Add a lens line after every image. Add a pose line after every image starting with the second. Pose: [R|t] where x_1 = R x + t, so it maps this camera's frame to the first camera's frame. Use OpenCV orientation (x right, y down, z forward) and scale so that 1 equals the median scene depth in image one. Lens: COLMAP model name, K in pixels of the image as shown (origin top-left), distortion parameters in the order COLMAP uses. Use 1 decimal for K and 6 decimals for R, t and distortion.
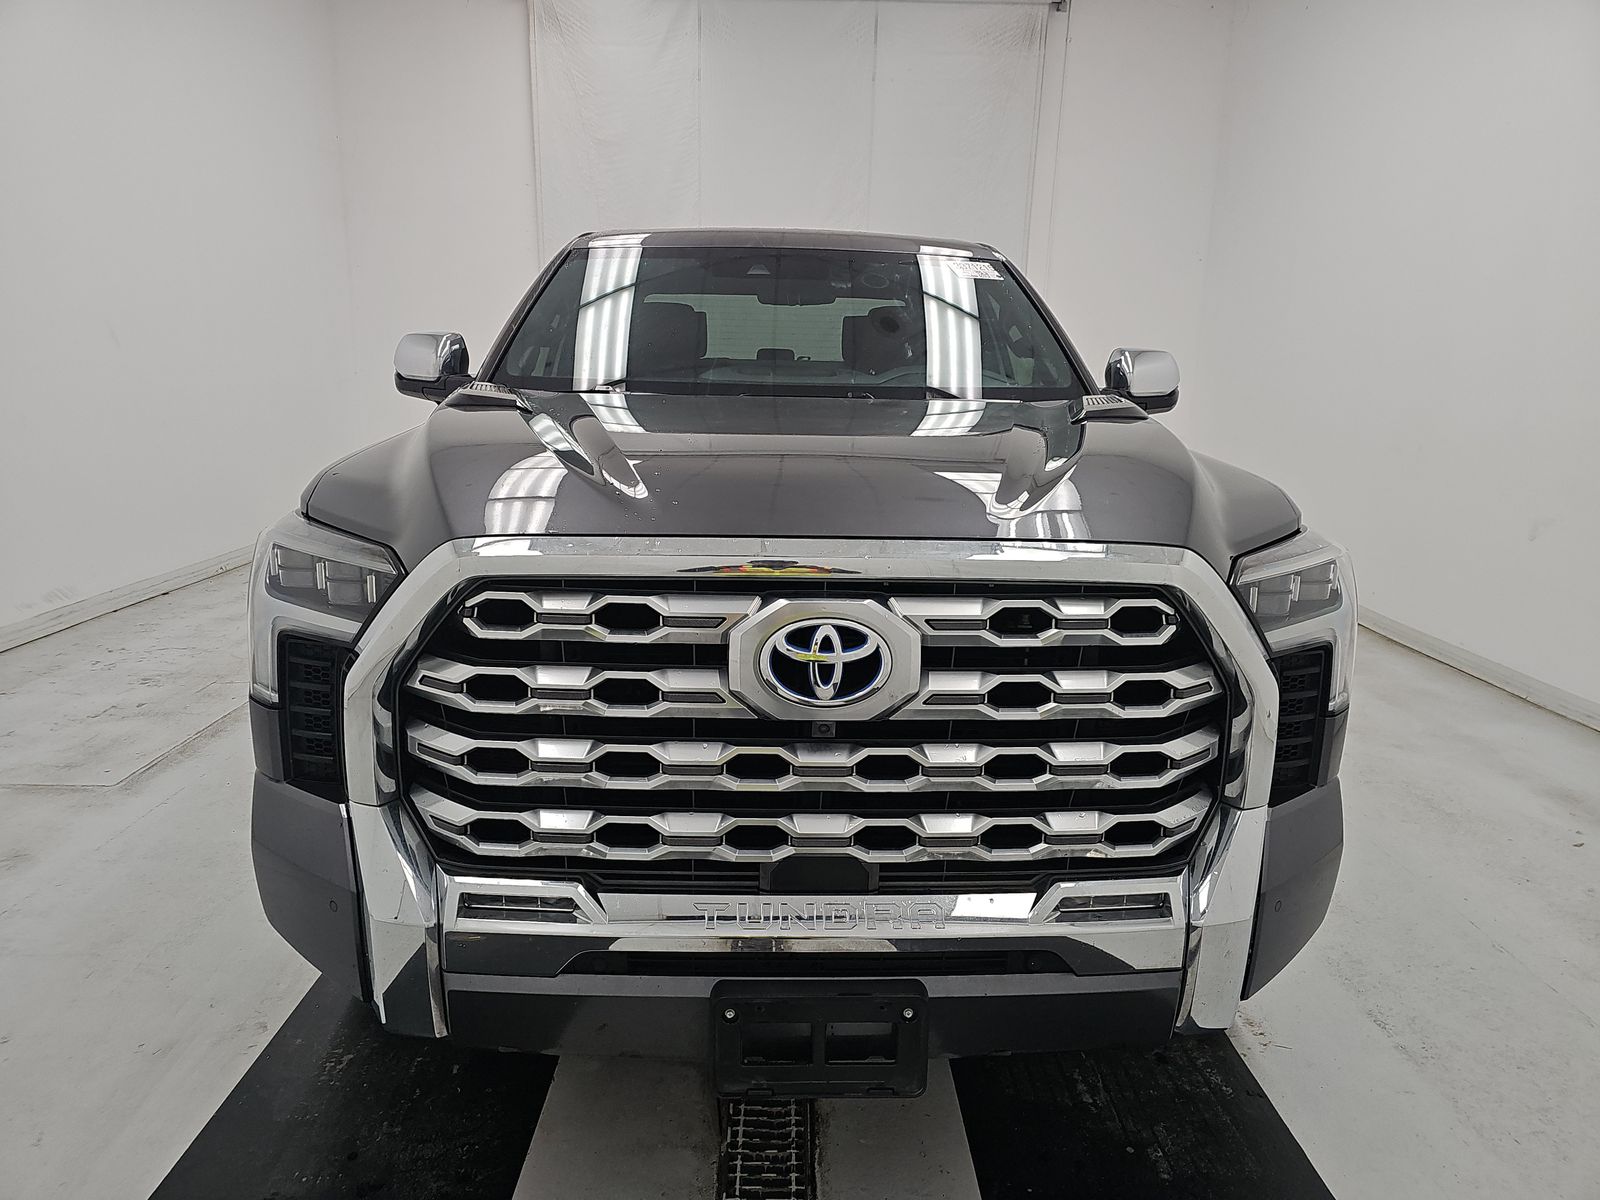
lens RADIAL K [[1062.2, 0, 800.0], [0, 1062.2, 600.0], [0, 0, 1]] dist [0.000135, 0.000075]
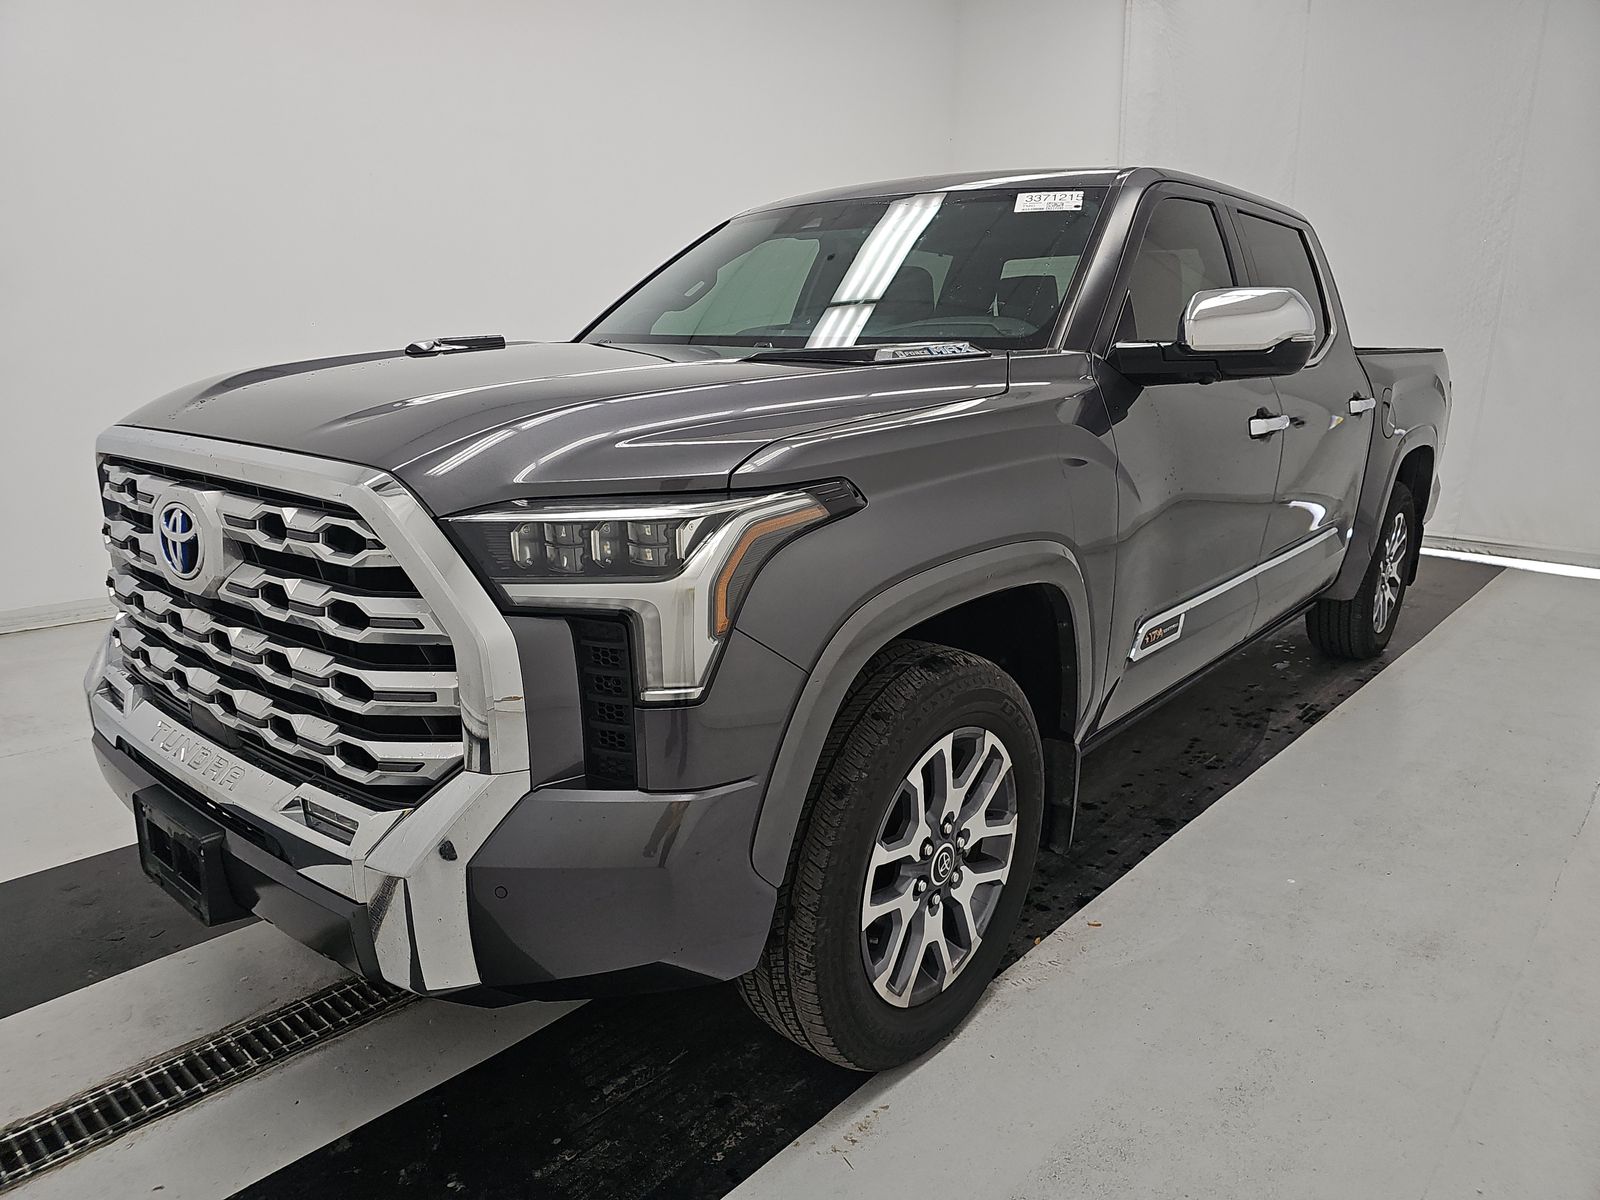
lens RADIAL K [[1062.2, 0, 800.0], [0, 1062.2, 600.0], [0, 0, 1]] dist [0.000135, 0.000075]
pose [[0.747734, 0.158112, -0.644899, 0.993483], [-0.150994, 0.986279, 0.066738, -0.045535], [0.646603, 0.047474, 0.761348, 0.403786]]
